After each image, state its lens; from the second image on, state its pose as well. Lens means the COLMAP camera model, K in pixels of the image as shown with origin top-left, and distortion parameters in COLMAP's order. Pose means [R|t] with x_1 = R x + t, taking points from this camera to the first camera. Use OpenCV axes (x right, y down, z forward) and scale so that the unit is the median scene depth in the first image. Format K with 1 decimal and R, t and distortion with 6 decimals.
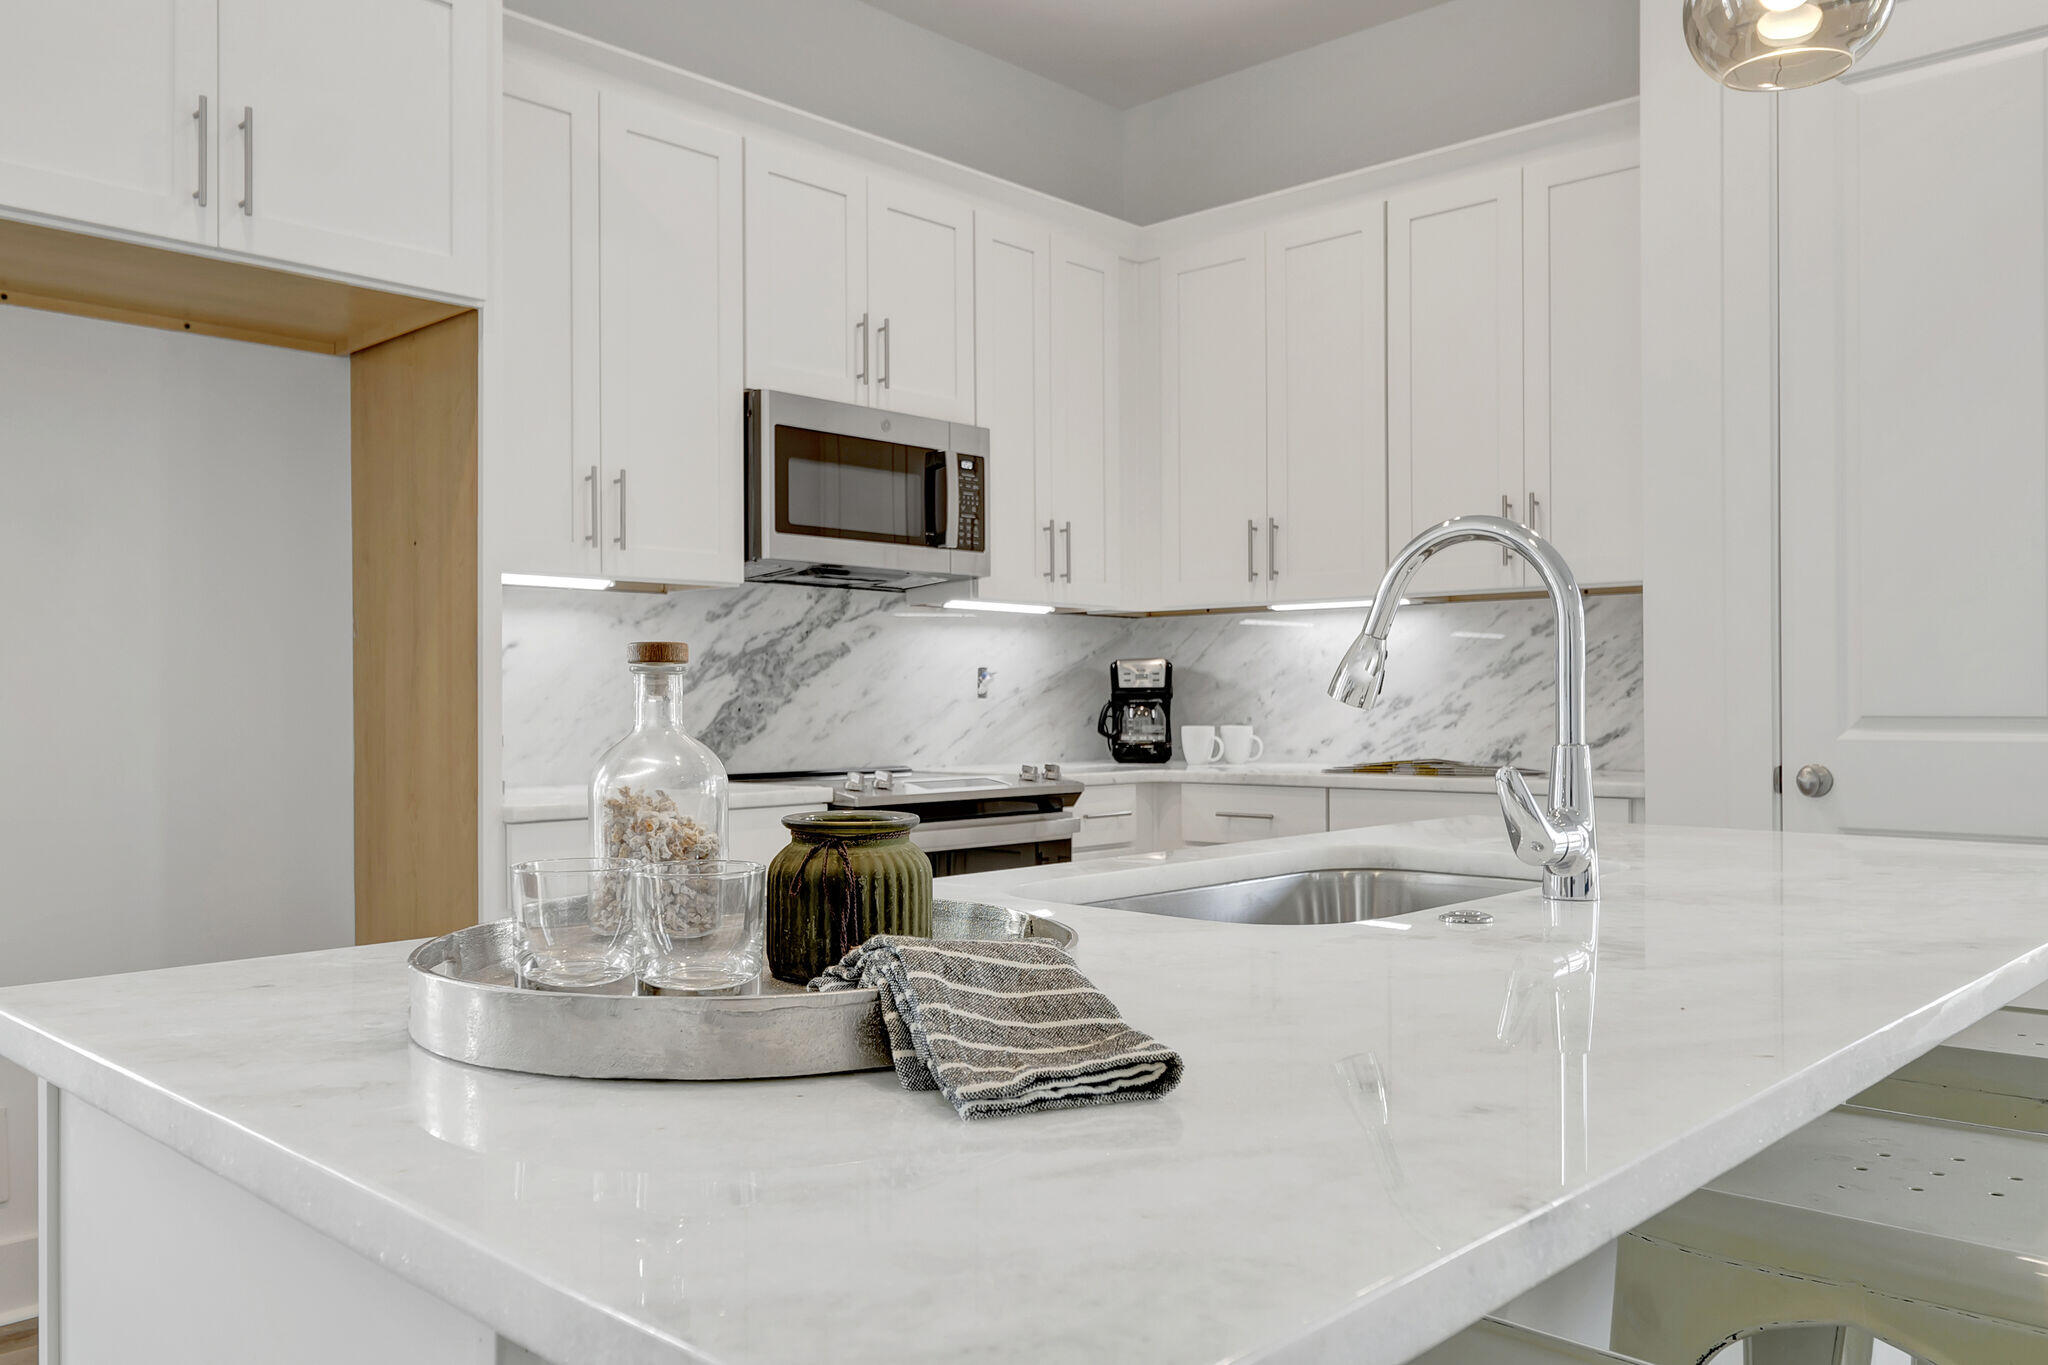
lens RADIAL K [[1583.1, 0, 1026.7], [0, 1583.1, 690.1], [0, 0, 1]] dist [-0.002906, 0.006259]
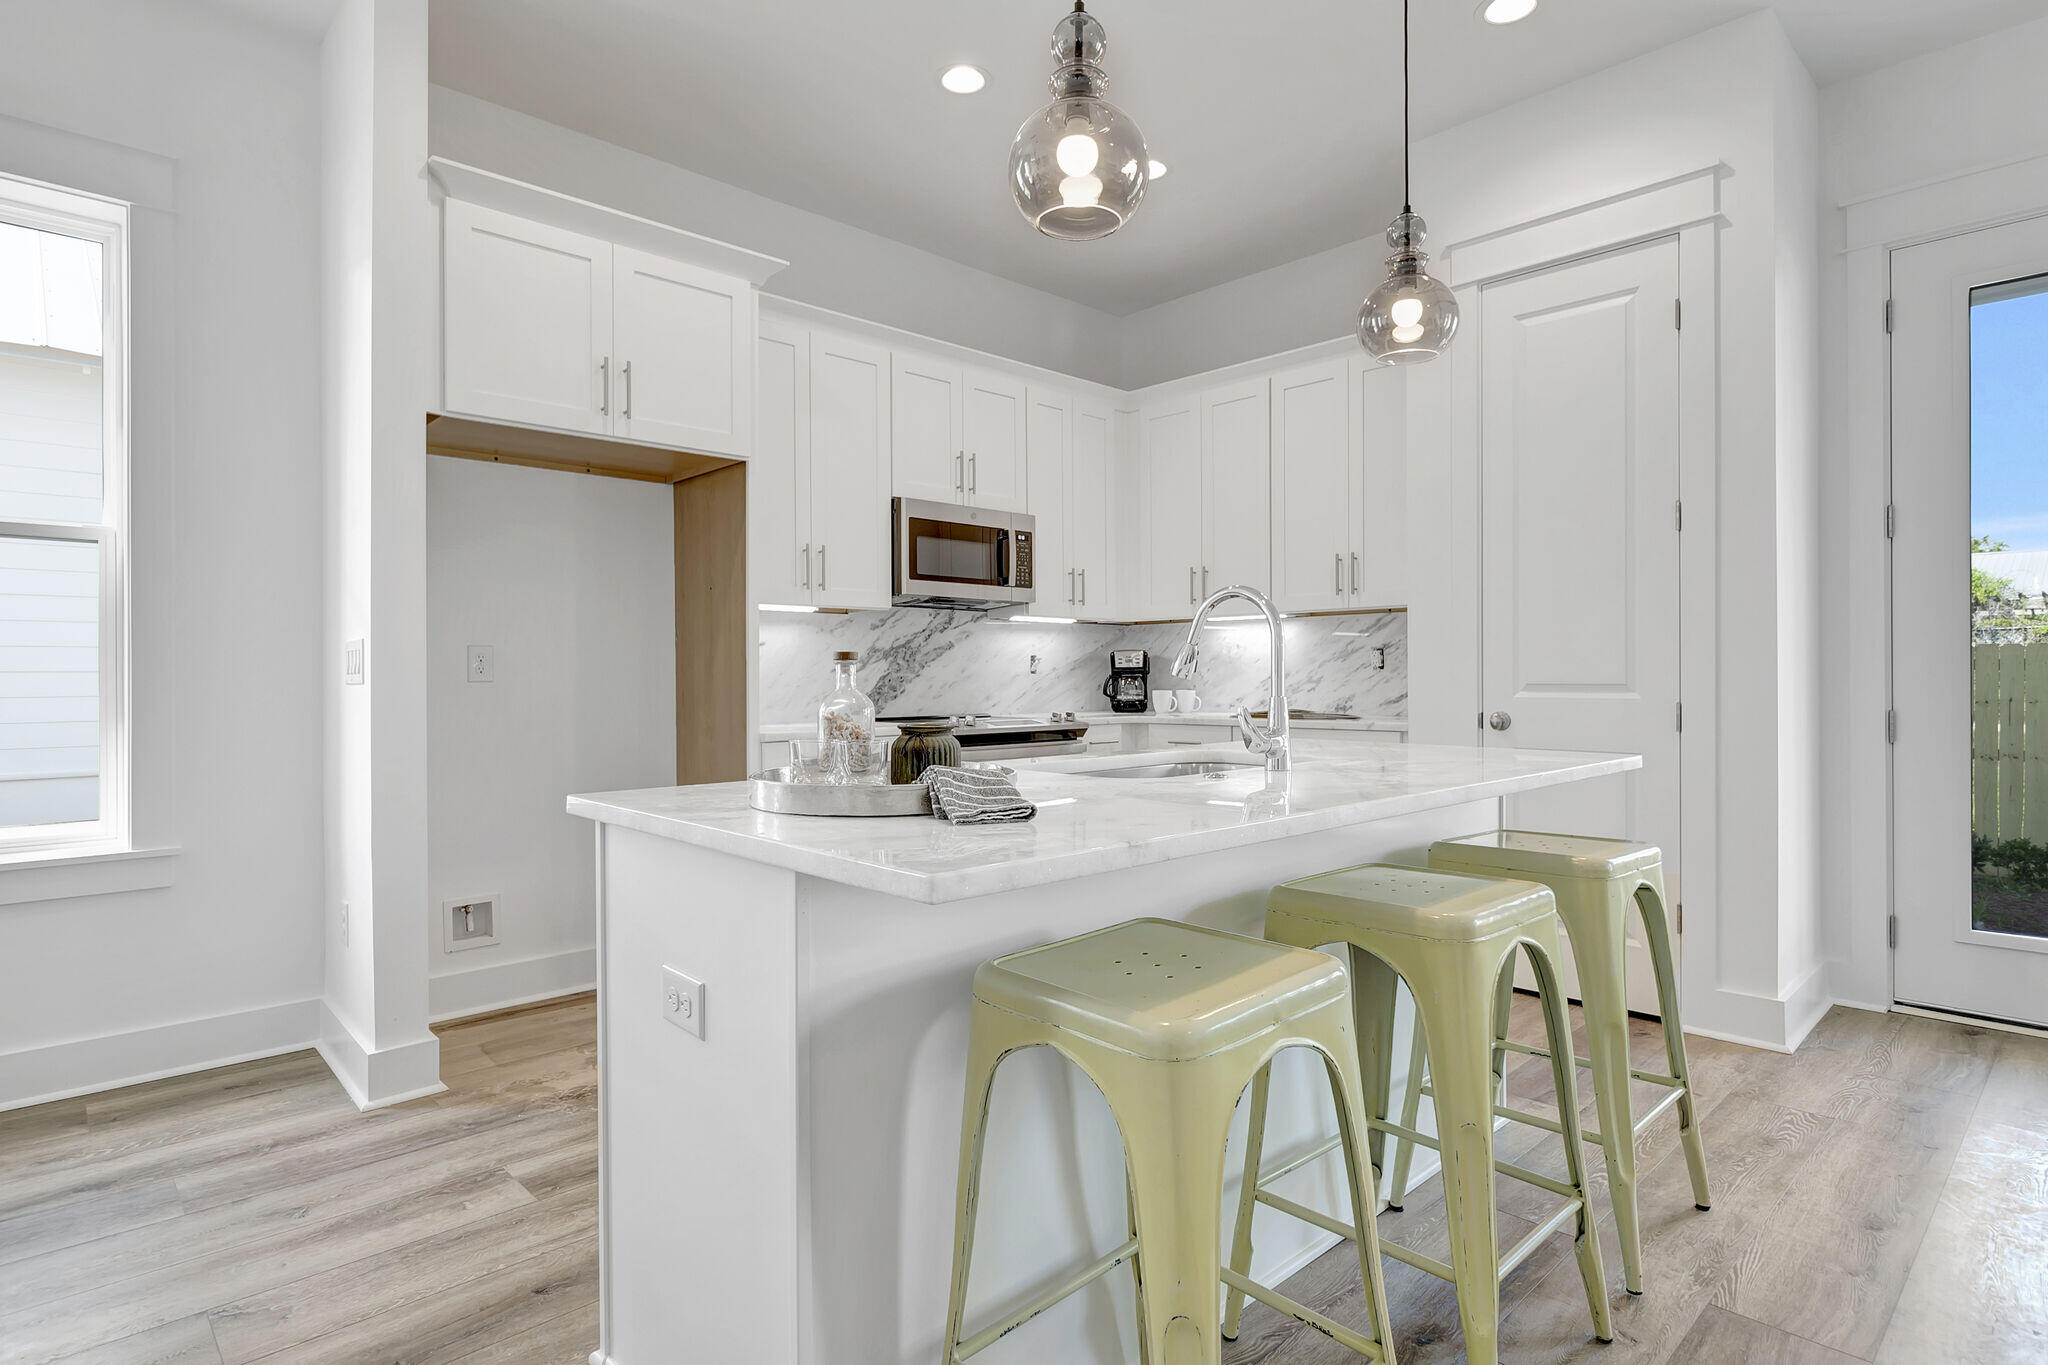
lens RADIAL K [[1070.2, 0, 1030.8], [0, 1070.2, 675.2], [0, 0, 1]] dist [-0.000435, -0.000759]
pose [[0.998551, -0.000397, -0.053806, 0.036276], [0.000768, 0.999976, 0.006861, -0.001367], [0.053802, -0.006892, 0.998528, -0.163038]]
